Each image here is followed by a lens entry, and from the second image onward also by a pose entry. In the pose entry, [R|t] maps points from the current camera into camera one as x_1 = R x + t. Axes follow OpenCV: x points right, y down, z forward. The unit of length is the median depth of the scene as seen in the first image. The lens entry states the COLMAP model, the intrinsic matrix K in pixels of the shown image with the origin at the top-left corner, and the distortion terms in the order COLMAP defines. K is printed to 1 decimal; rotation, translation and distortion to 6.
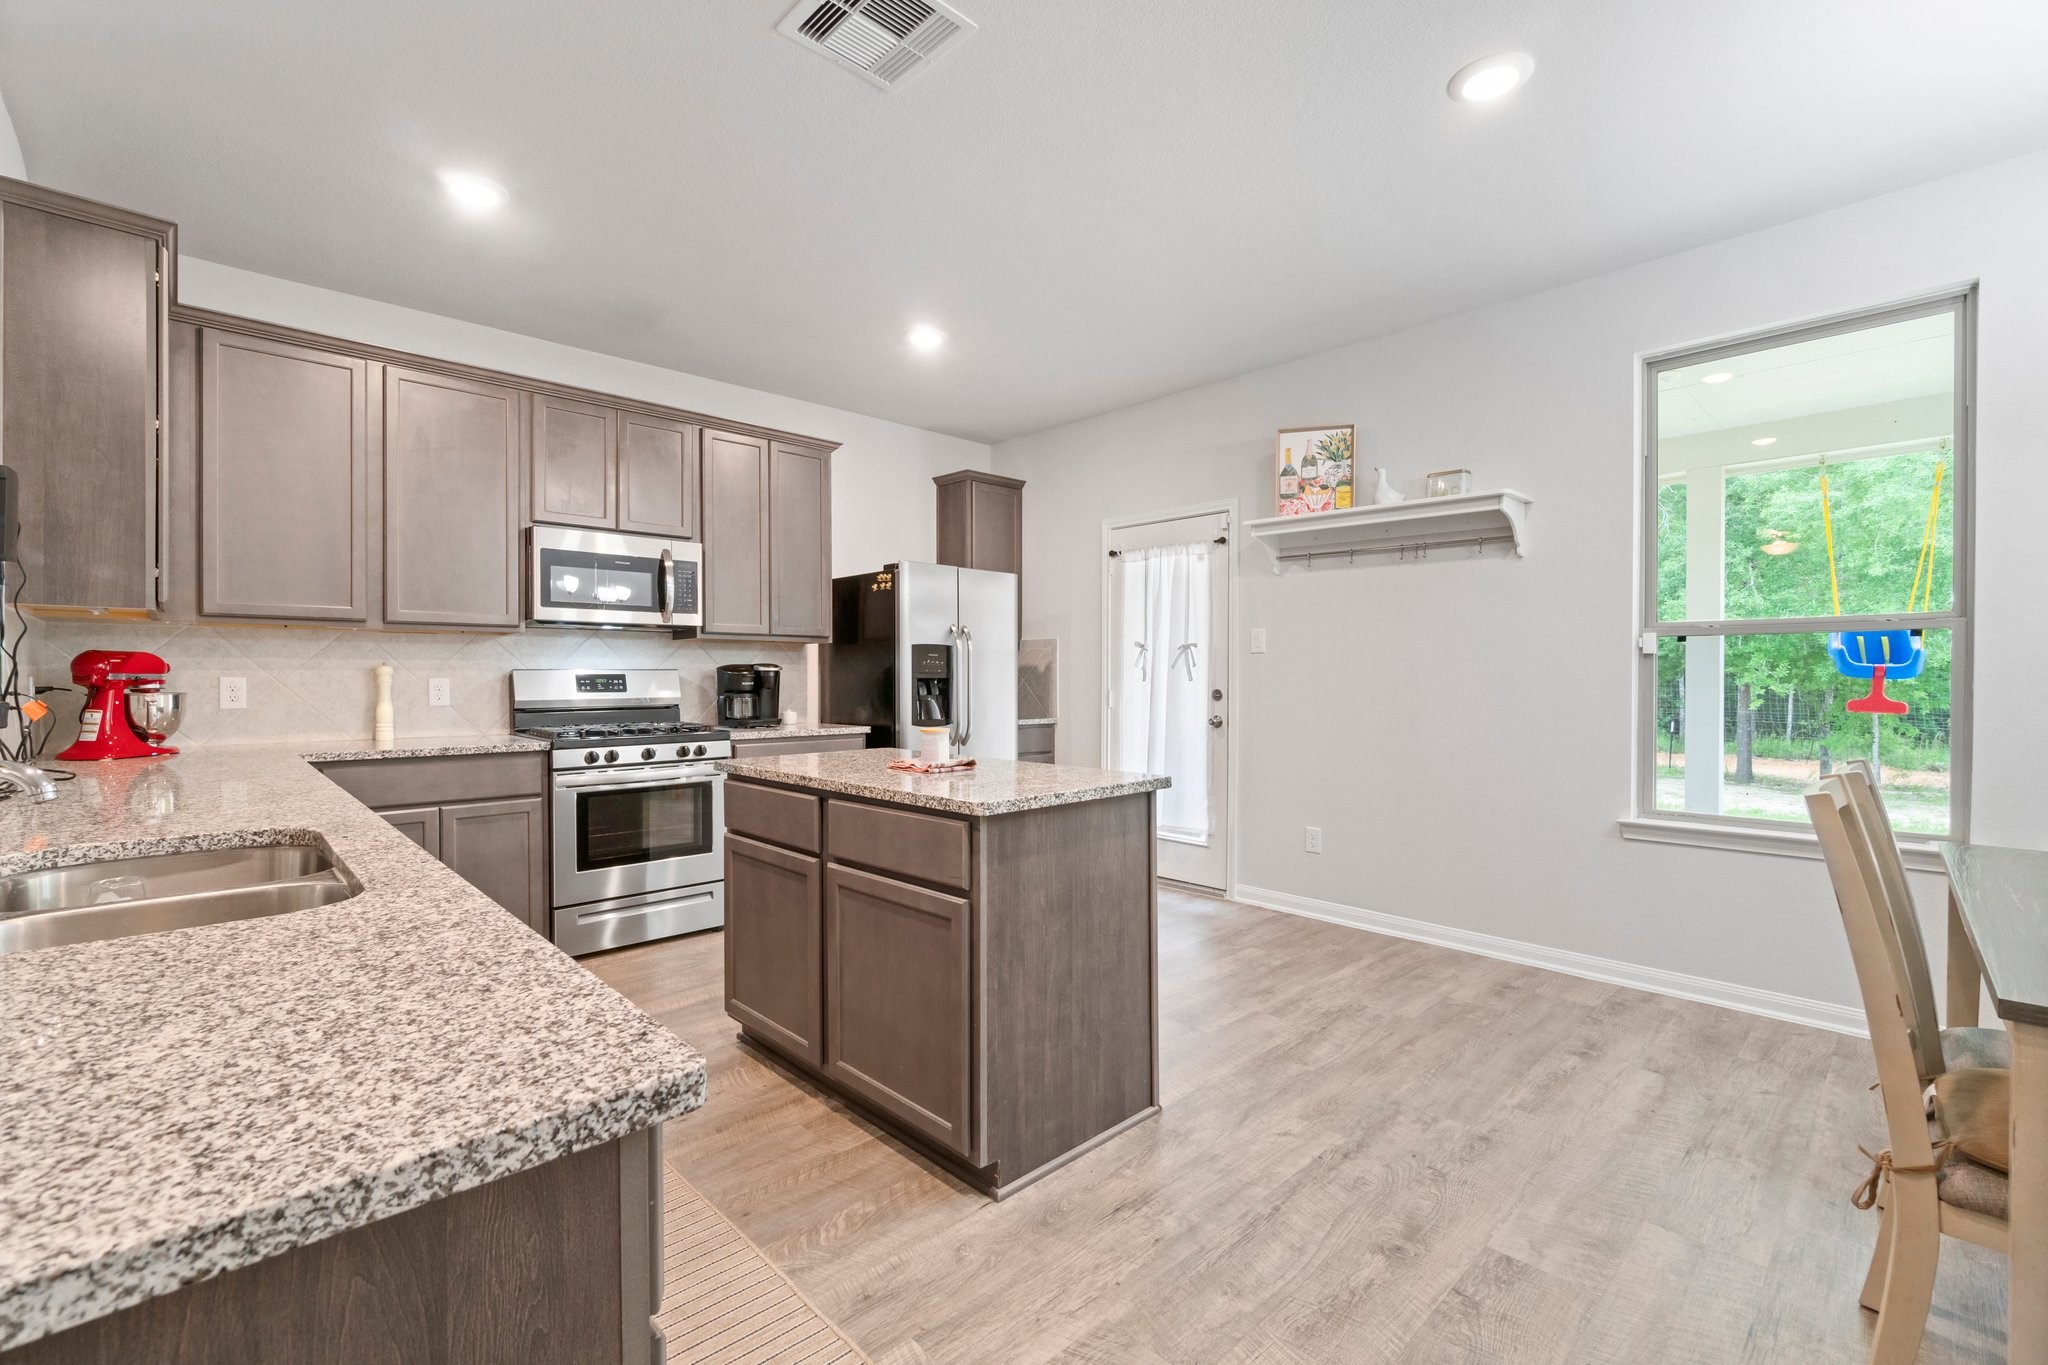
lens RADIAL K [[901.0, 0, 1024.0], [0, 901.0, 682.5], [0, 0, 1]] dist [-0.001069, -0.000009]
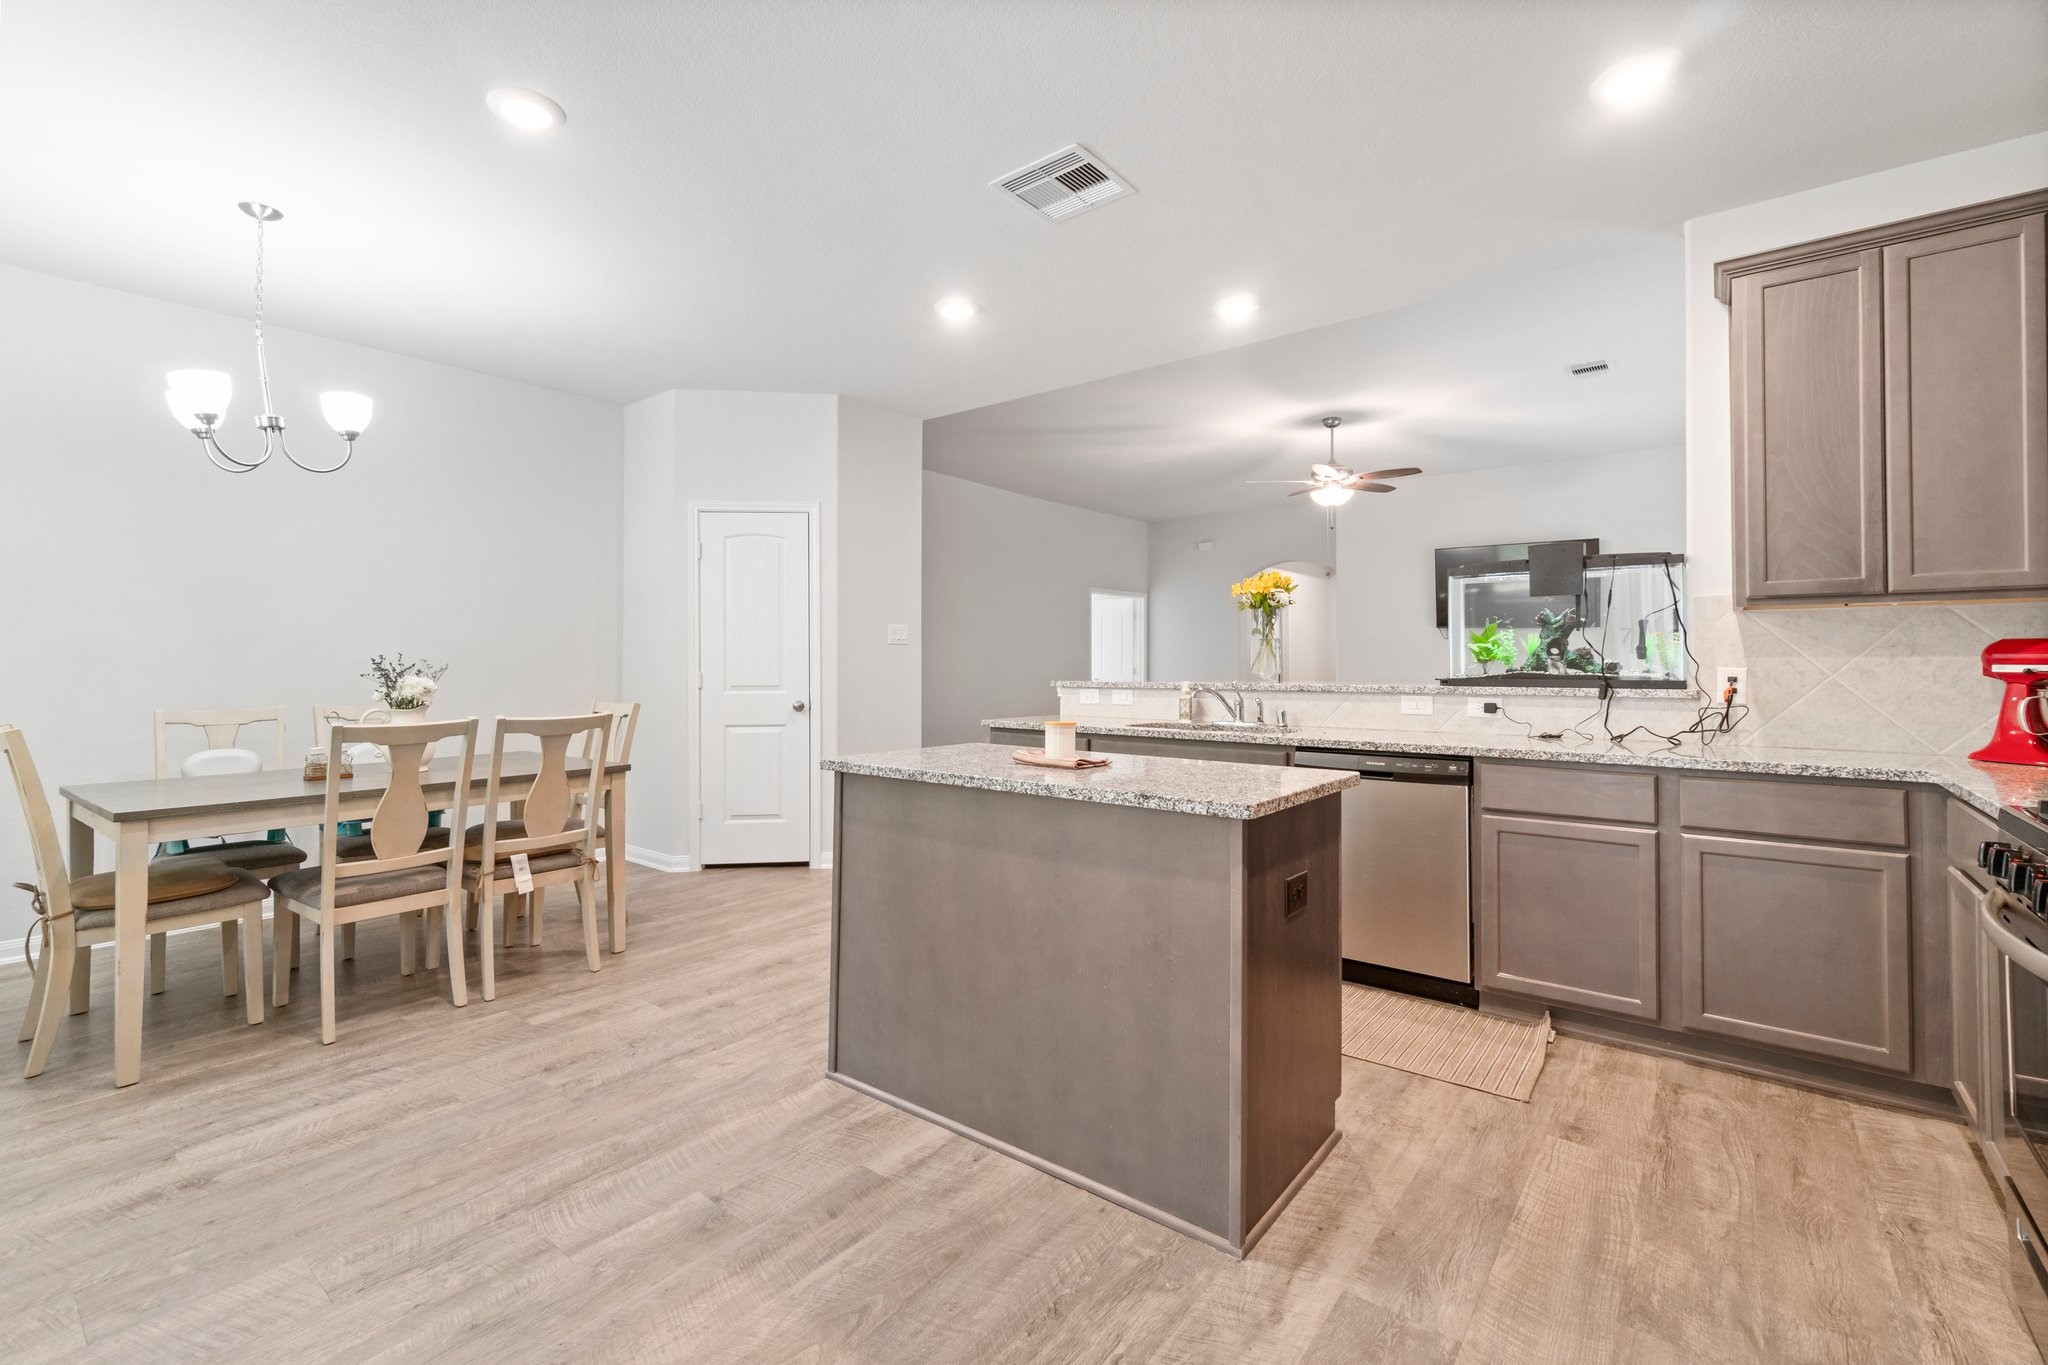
lens RADIAL K [[882.1, 0, 1014.3], [0, 882.1, 654.6], [0, 0, 1]] dist [-0.001374, 0.000056]
pose [[-0.991177, -0.006412, -0.132386, 0.066059], [-0.005612, 0.999964, -0.006415, -0.011110], [0.132423, -0.005616, -0.991177, 1.833248]]
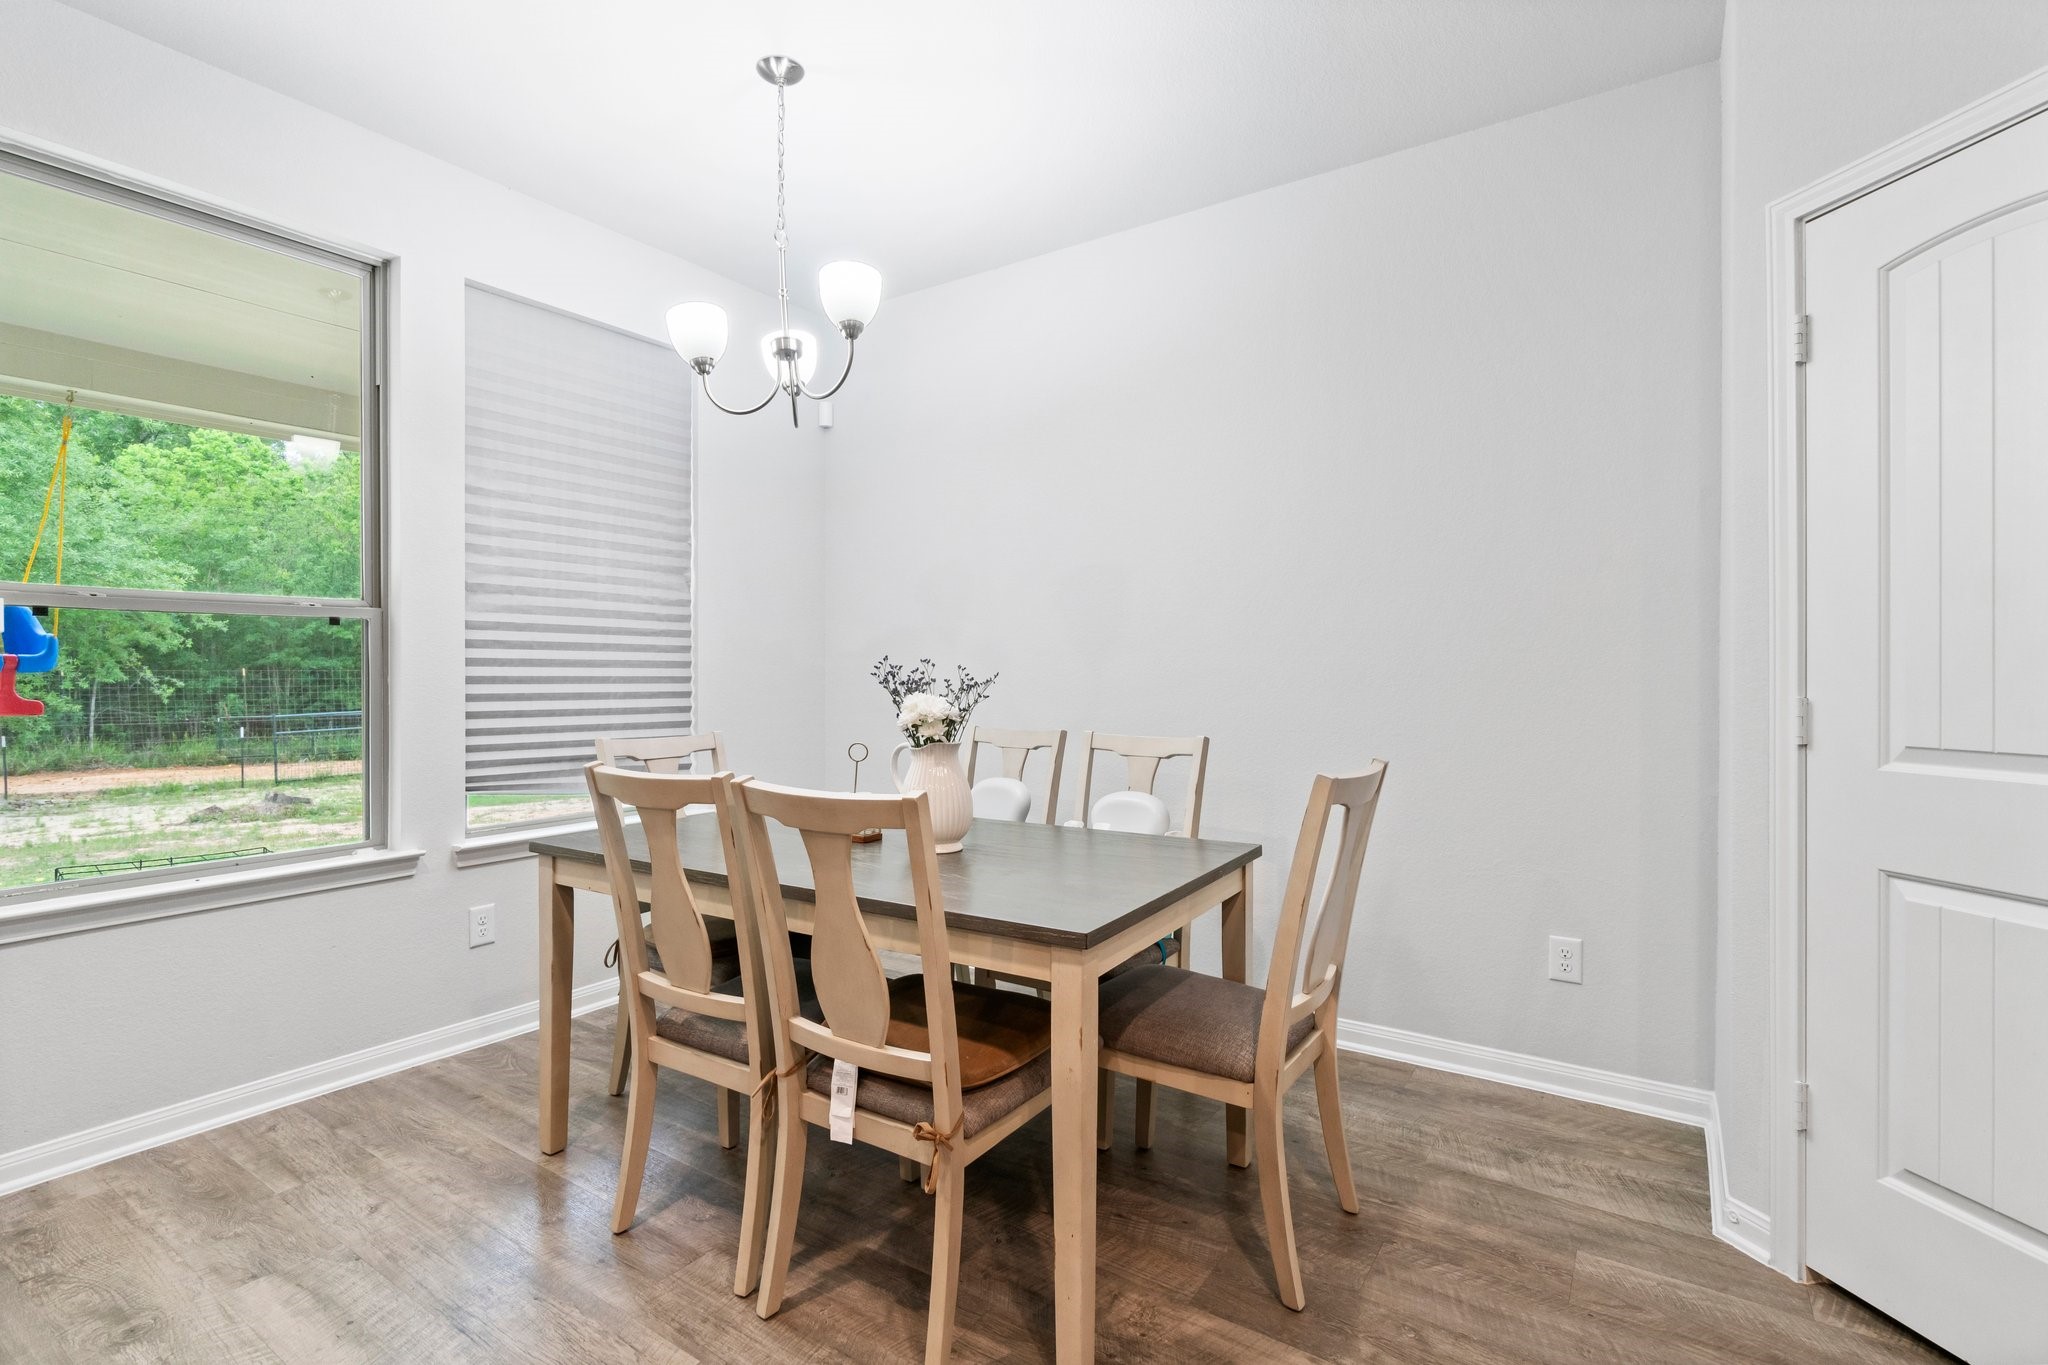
lens RADIAL K [[955.3, 0, 1024.0], [0, 955.3, 682.5], [0, 0, 1]] dist [-0.001096, -0.000341]
pose [[-0.197731, -0.018126, 0.980089, -0.076417], [0.004737, 0.999800, 0.019447, -0.008953], [-0.980245, 0.008488, -0.197605, 0.575527]]
